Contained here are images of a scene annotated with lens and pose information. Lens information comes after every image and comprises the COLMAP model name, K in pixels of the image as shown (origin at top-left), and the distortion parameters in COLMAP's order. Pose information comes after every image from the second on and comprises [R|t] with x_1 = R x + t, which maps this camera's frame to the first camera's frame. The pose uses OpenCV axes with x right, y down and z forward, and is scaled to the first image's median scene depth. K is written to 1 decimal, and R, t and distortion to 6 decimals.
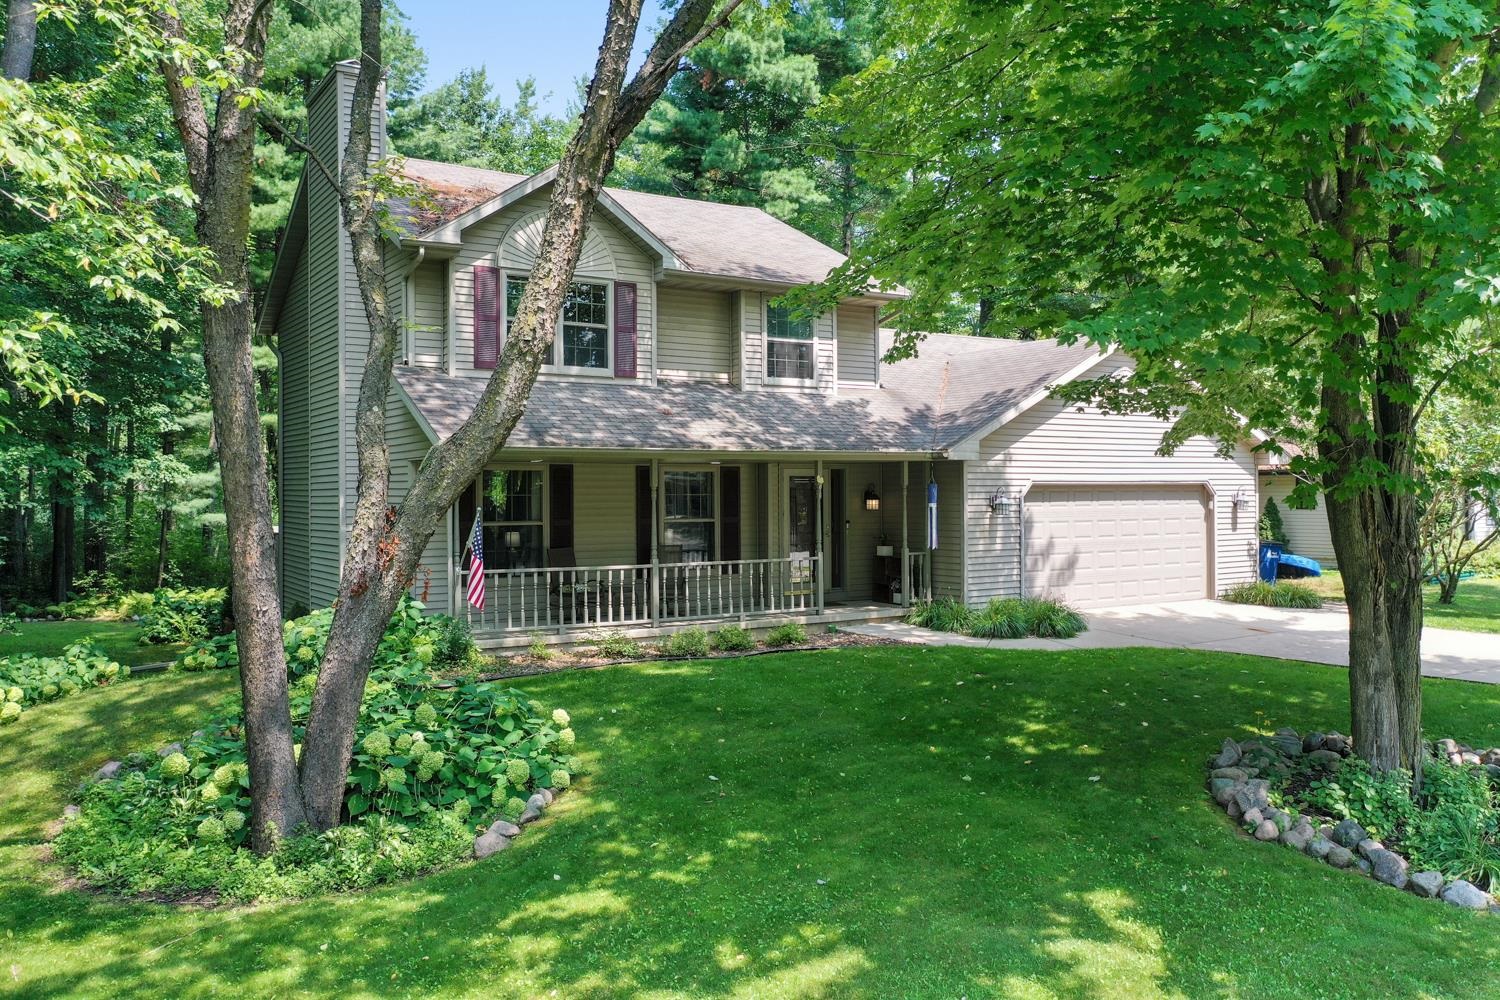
lens RADIAL K [[1201.7, 0, 750.3], [0, 1201.7, 477.9], [0, 0, 1]] dist [0.003127, 0.011463]
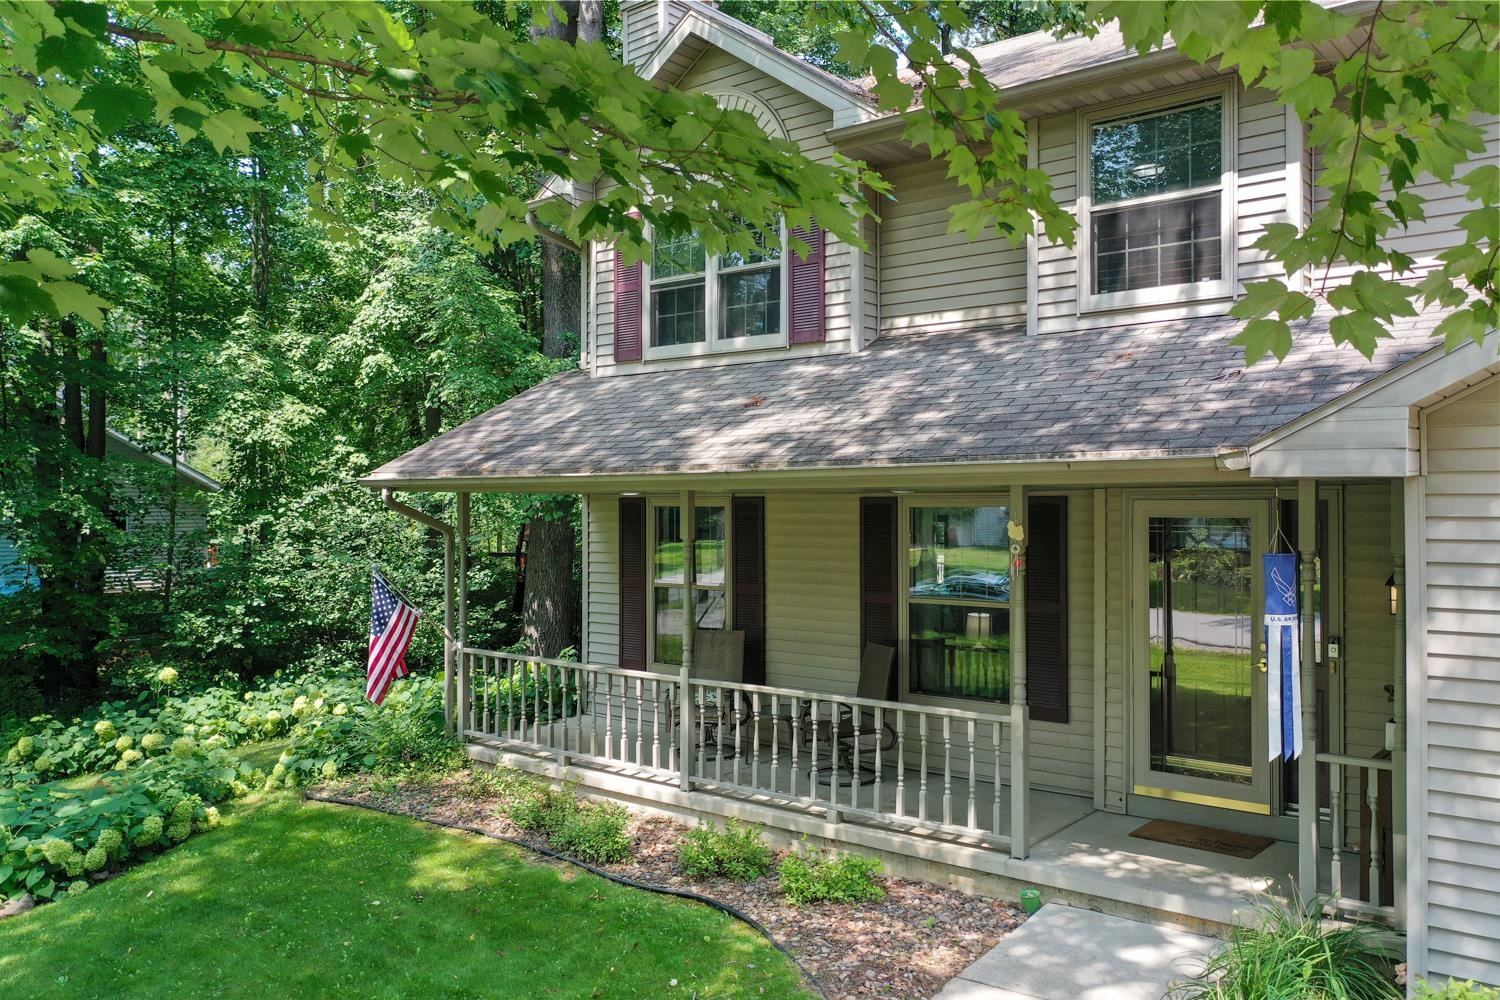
lens RADIAL K [[1204.5, 0, 713.7], [0, 1204.5, 499.6], [0, 0, 1]] dist [-0.005621, 0.002798]
pose [[0.281348, 0.000539, -0.959606, 0.407992], [0.007135, 0.999971, 0.002653, -0.010813], [0.959579, -0.007594, 0.281336, 0.754466]]
